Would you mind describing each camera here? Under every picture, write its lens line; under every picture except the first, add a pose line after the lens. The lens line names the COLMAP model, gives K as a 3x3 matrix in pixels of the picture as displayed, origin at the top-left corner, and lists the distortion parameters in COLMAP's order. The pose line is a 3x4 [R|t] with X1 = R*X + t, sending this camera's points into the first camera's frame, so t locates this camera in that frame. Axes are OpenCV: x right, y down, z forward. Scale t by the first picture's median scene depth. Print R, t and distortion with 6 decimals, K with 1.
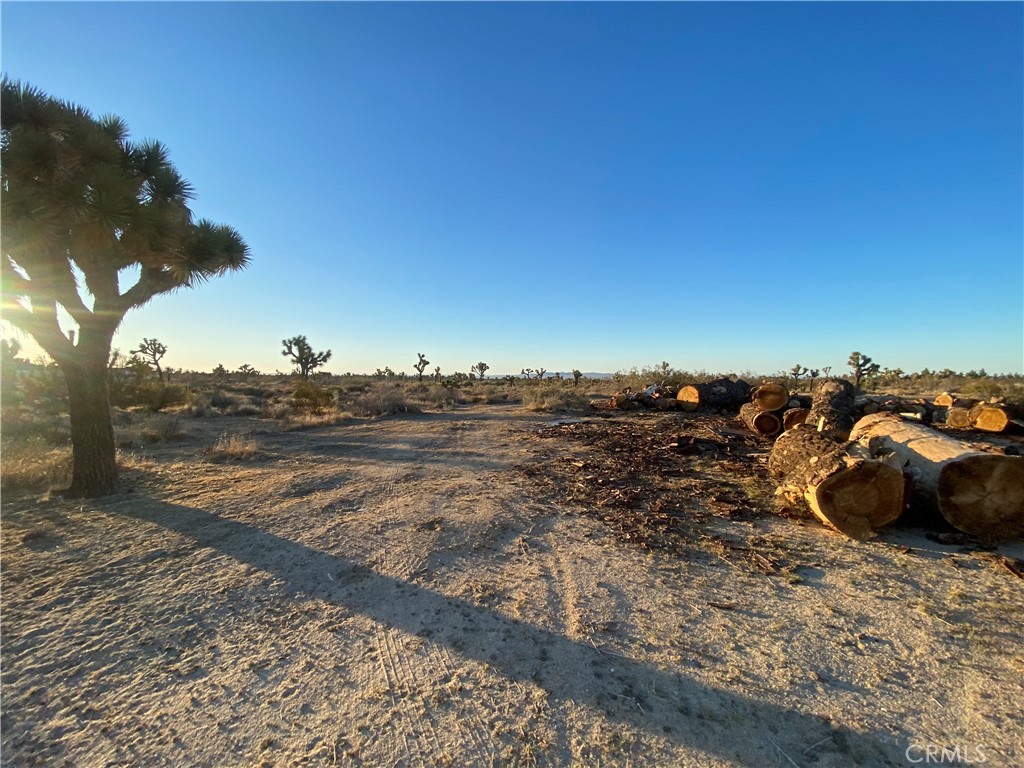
lens RADIAL K [[360.2, 0, 512.0], [0, 360.2, 384.0], [0, 0, 1]] dist [-0.040777, -0.000181]
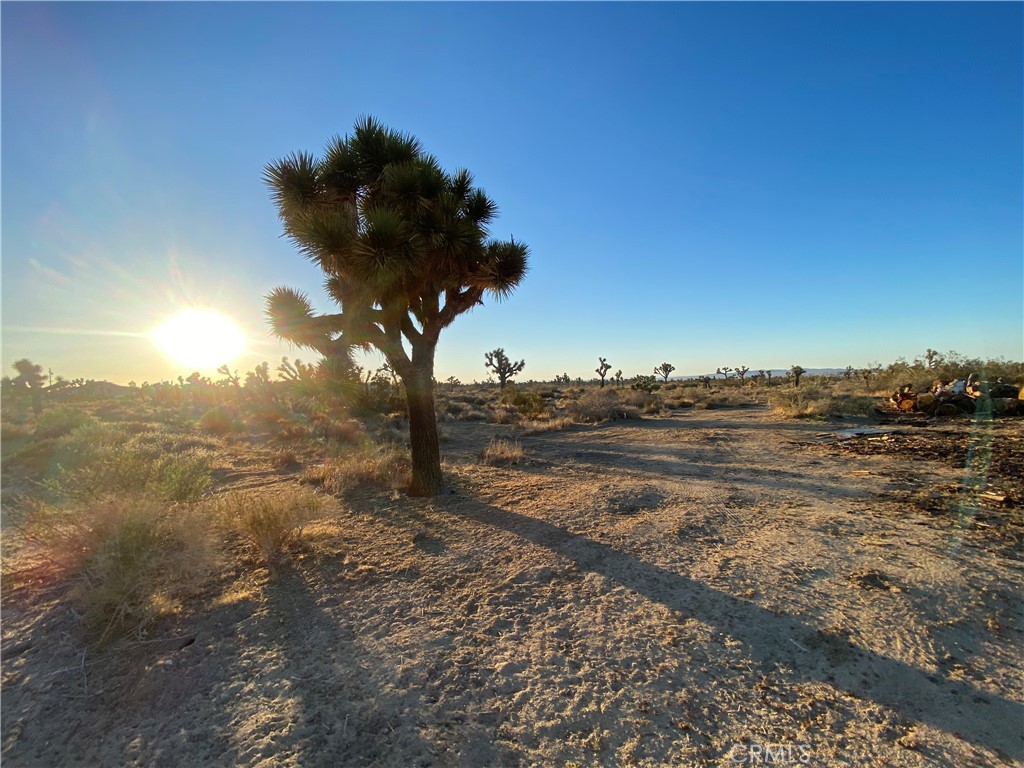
lens RADIAL K [[360.2, 0, 512.0], [0, 360.2, 384.0], [0, 0, 1]] dist [-0.040777, -0.000181]
pose [[0.894756, -0.034847, -0.445194, -0.115847], [0.029286, 0.999383, -0.019367, -0.002158], [0.445594, 0.004291, 0.895225, 0.011091]]
